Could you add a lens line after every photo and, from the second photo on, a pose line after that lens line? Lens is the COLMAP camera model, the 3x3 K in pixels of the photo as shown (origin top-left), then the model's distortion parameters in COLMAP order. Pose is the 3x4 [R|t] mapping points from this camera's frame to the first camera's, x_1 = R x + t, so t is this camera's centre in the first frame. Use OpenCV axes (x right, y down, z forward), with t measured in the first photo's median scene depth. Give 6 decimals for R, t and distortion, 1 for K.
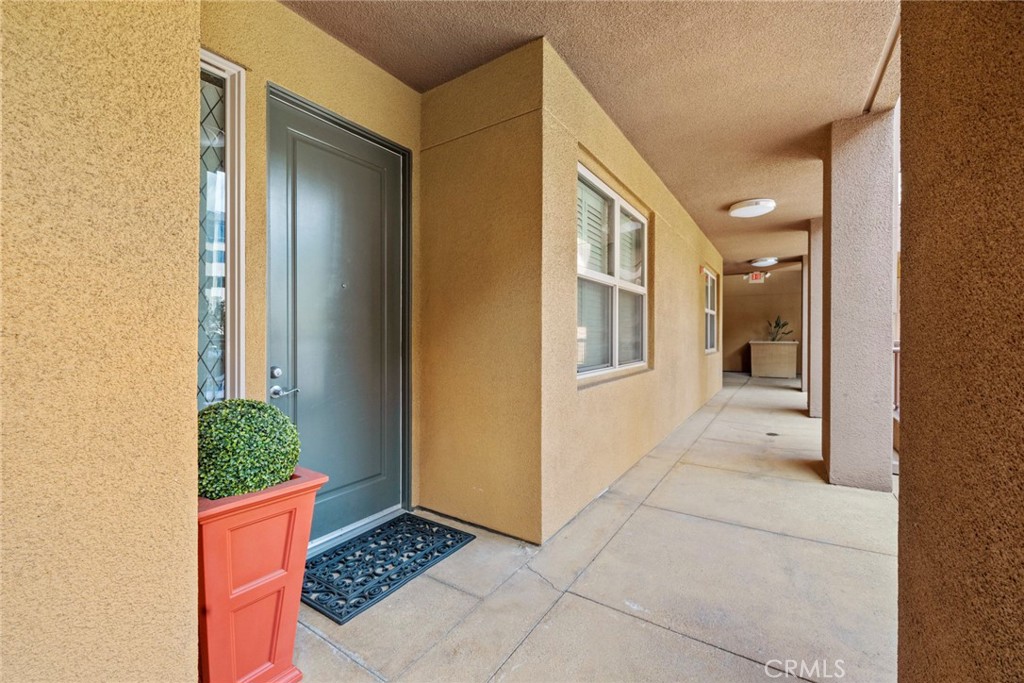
lens RADIAL K [[409.7, 0, 513.6], [0, 409.7, 339.8], [0, 0, 1]] dist [-0.001488, 0.000331]
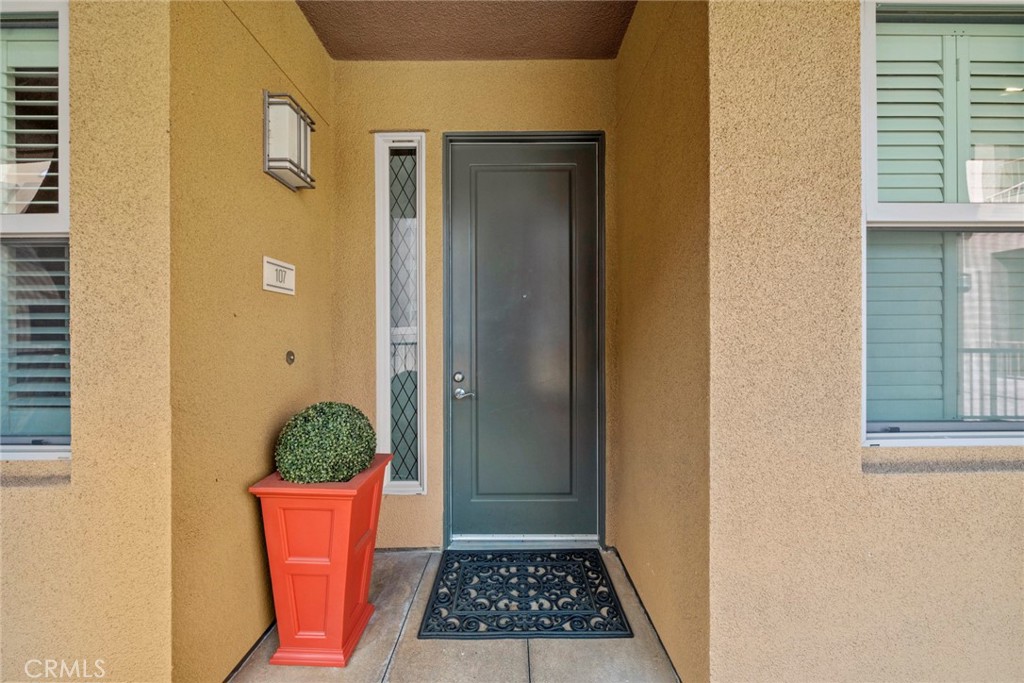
lens RADIAL K [[351.8, 0, 511.4], [0, 351.8, 336.4], [0, 0, 1]] dist [-0.001239, -0.000210]
pose [[0.556286, -0.000266, -0.830991, 0.346891], [-0.005251, 0.999979, -0.003835, -0.035128], [0.830975, 0.006496, 0.556273, 0.577914]]
